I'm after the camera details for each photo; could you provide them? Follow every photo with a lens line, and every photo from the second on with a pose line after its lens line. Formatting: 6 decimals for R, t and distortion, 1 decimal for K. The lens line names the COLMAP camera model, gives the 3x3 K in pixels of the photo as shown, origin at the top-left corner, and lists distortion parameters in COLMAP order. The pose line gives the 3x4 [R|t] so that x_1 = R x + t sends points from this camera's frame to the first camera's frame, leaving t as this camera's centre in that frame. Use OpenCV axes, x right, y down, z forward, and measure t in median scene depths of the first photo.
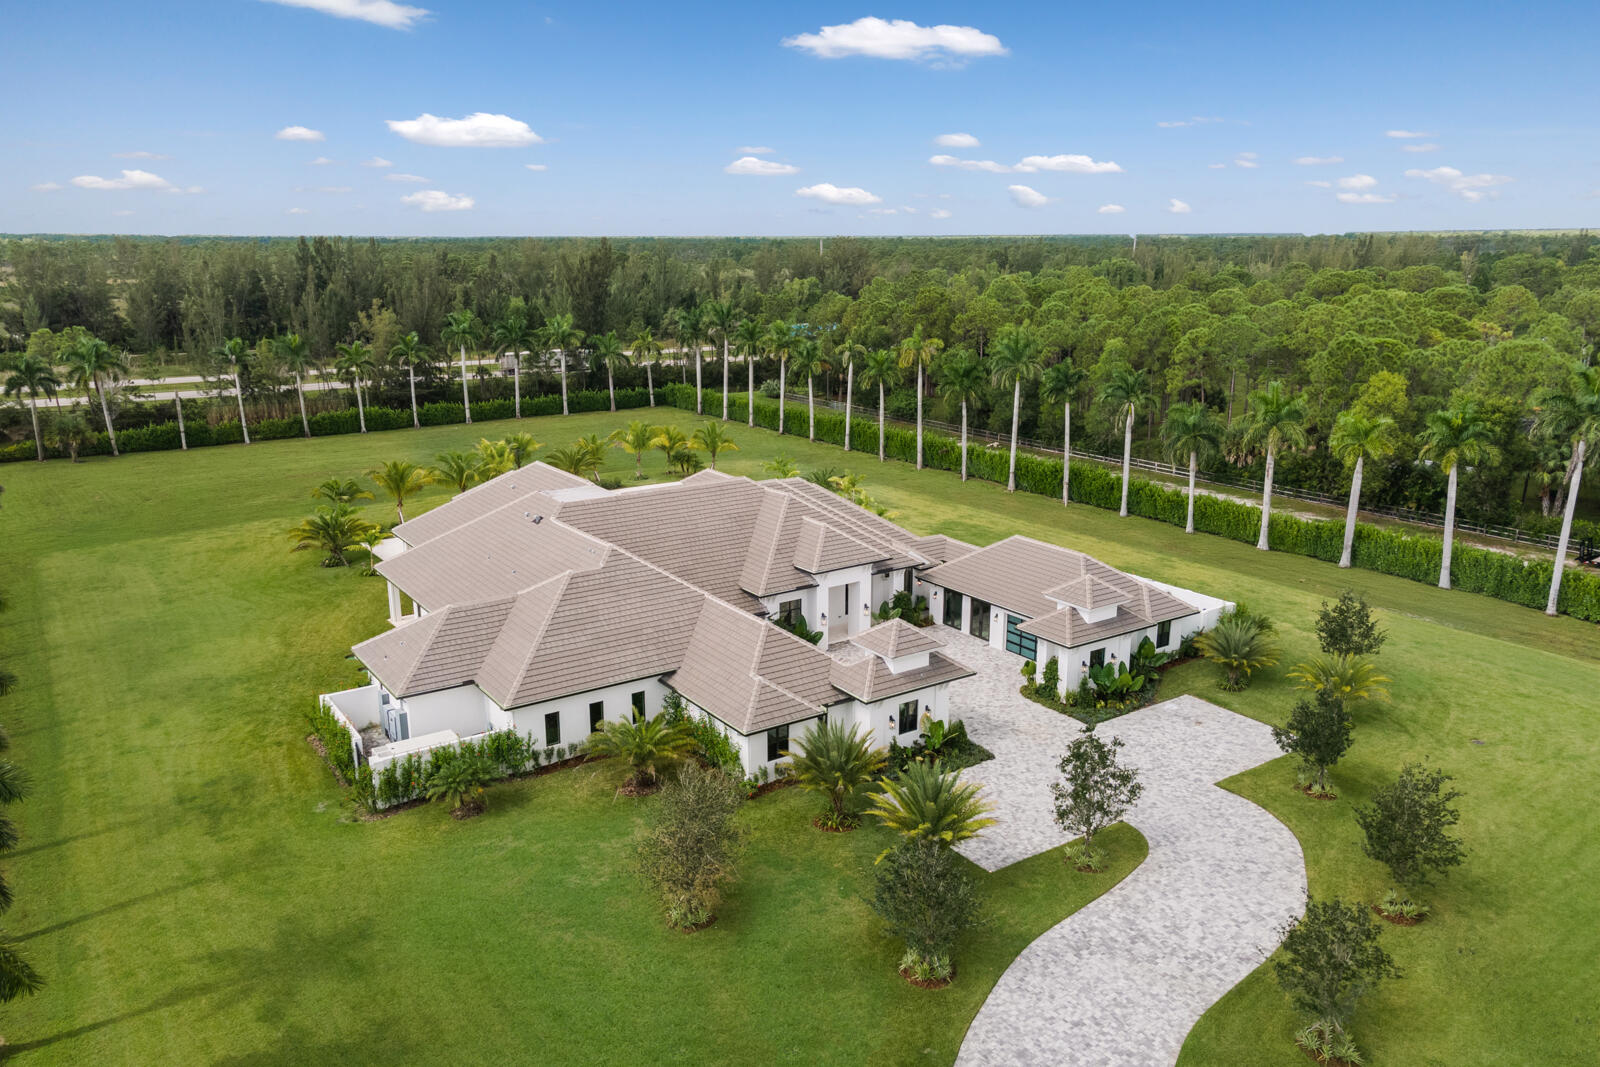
lens RADIAL K [[1170.5, 0, 800.0], [0, 1170.5, 577.9], [0, 0, 1]] dist [0.039978, -0.000475]
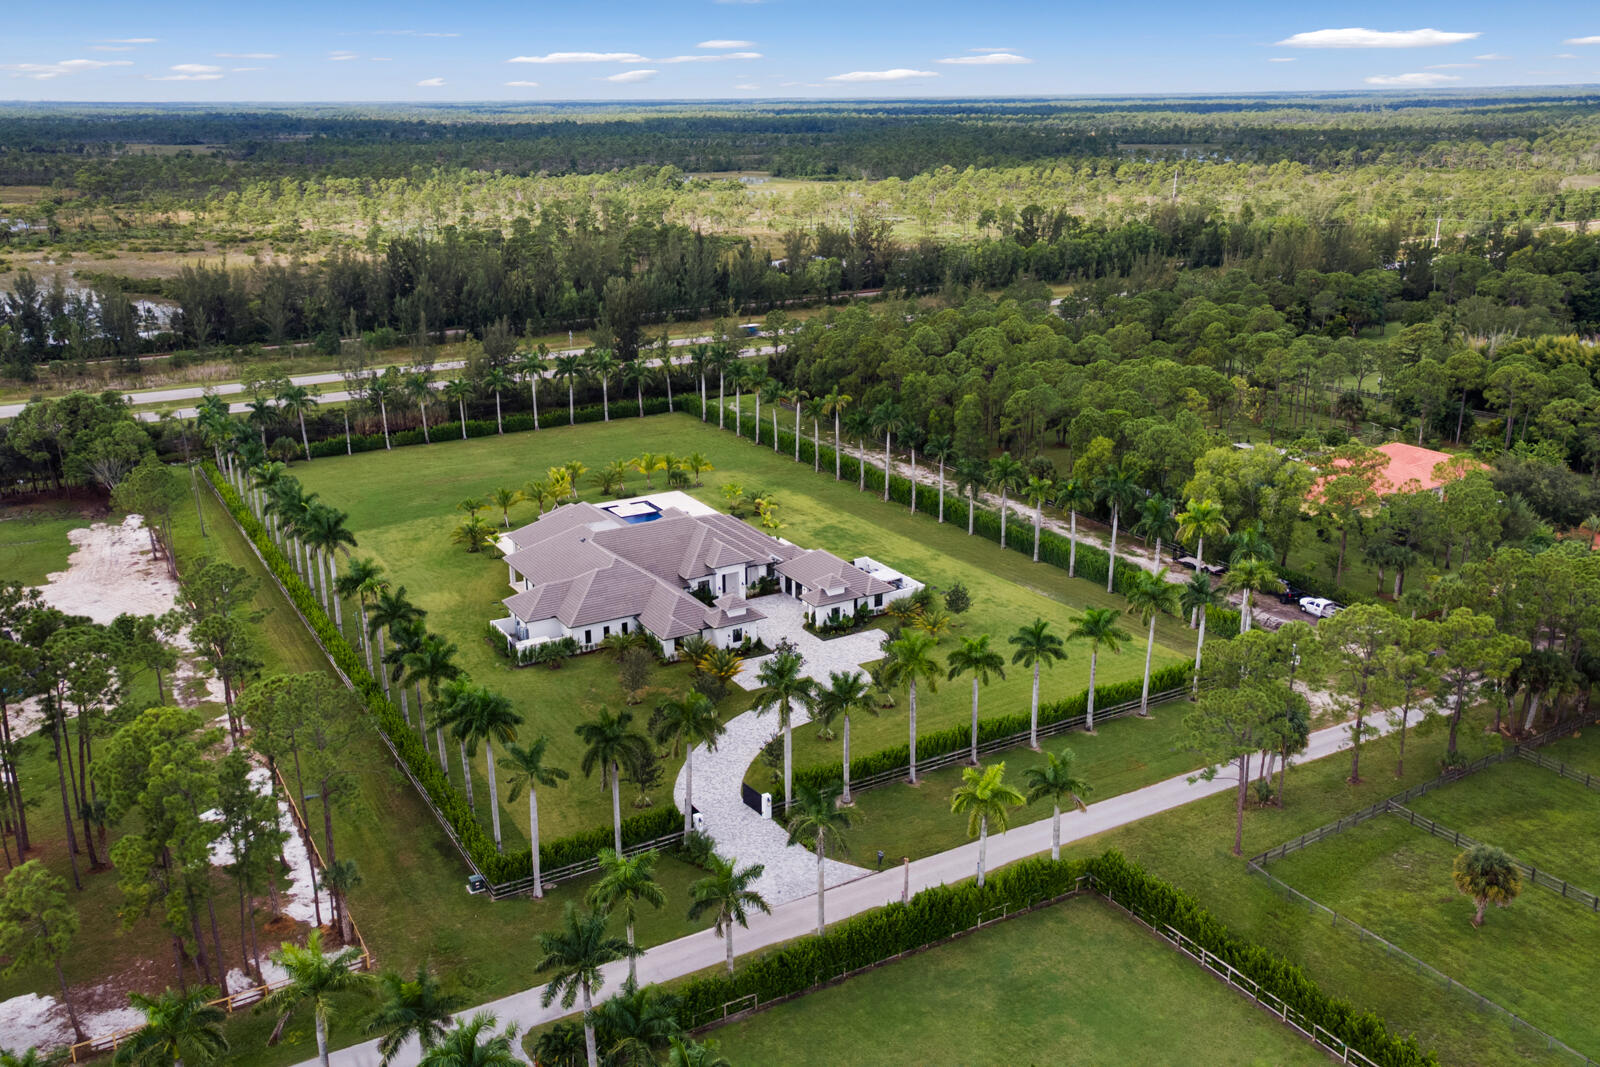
lens RADIAL K [[1357.2, 0, 800.0], [0, 1357.2, 533.5], [0, 0, 1]] dist [0.054533, -0.000315]
pose [[0.997807, 0.016611, -0.064070, 0.346788], [-0.015124, 0.999607, 0.023621, -0.135637], [0.064438, -0.022601, 0.997666, -1.525430]]
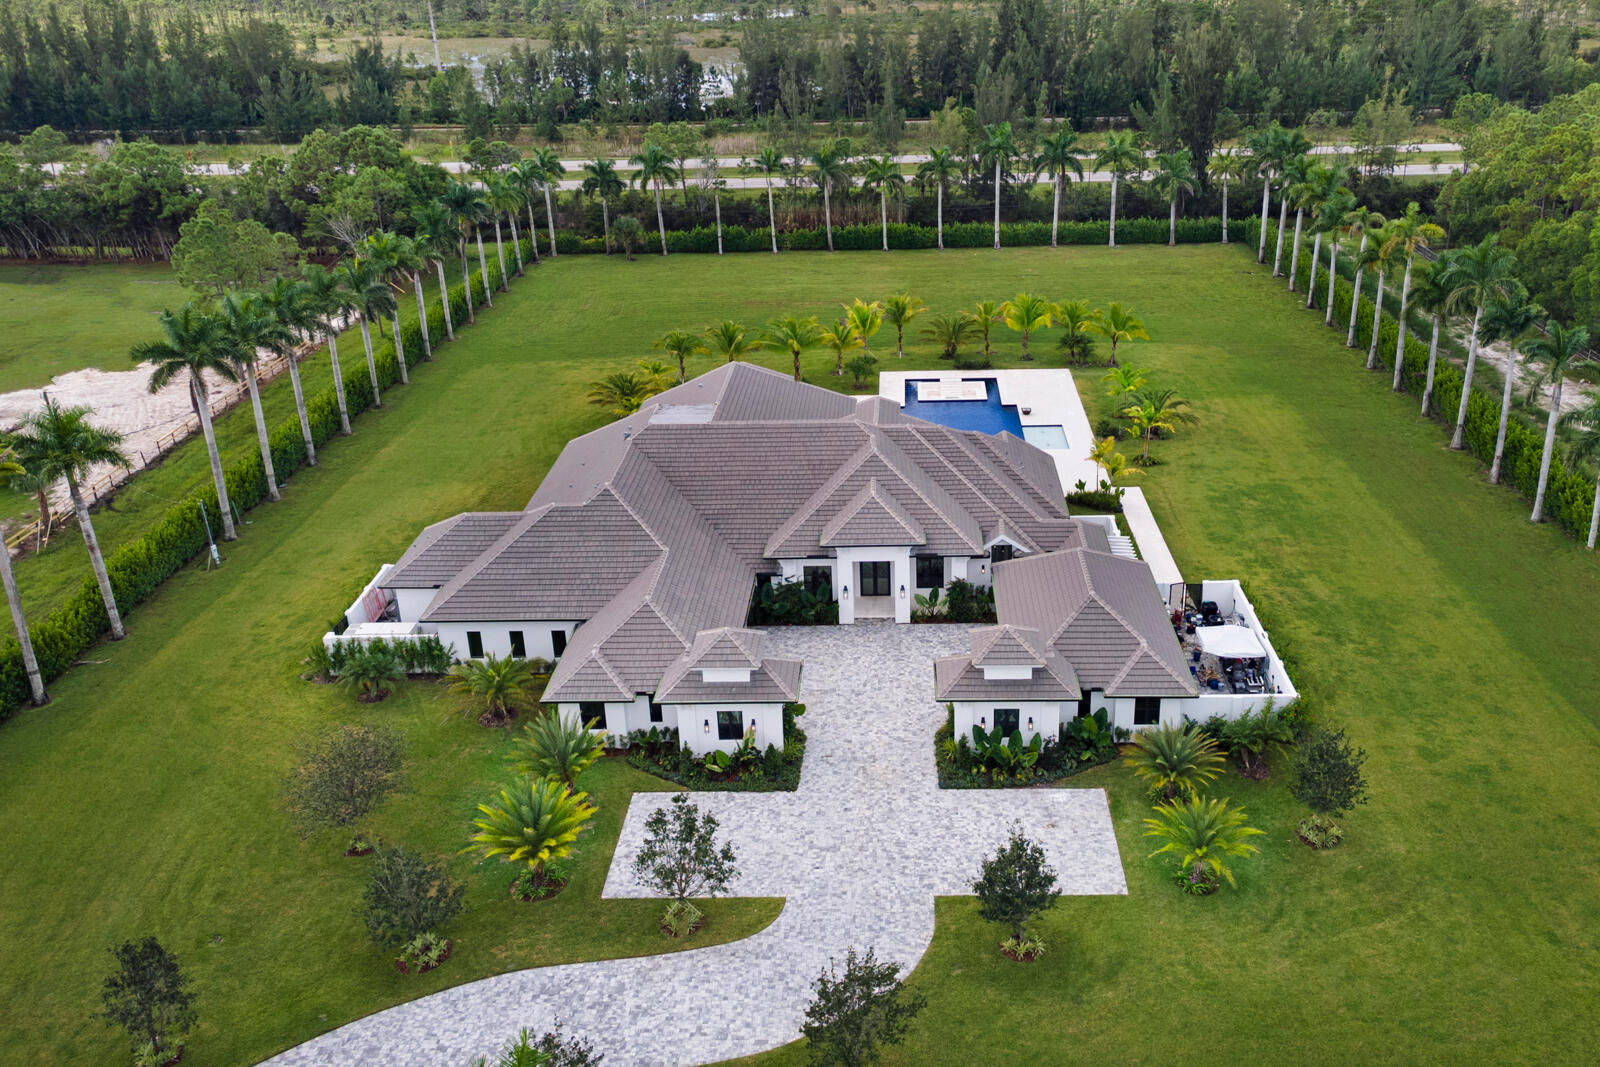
lens RADIAL K [[1368.6, 0, 875.4], [0, 1368.6, 574.4], [0, 0, 1]] dist [0.057327, -0.000969]
pose [[0.817479, 0.233804, -0.526369, 0.688037], [-0.146843, 0.968304, 0.202049, -0.229247], [0.556925, -0.087877, 0.825901, 0.106988]]
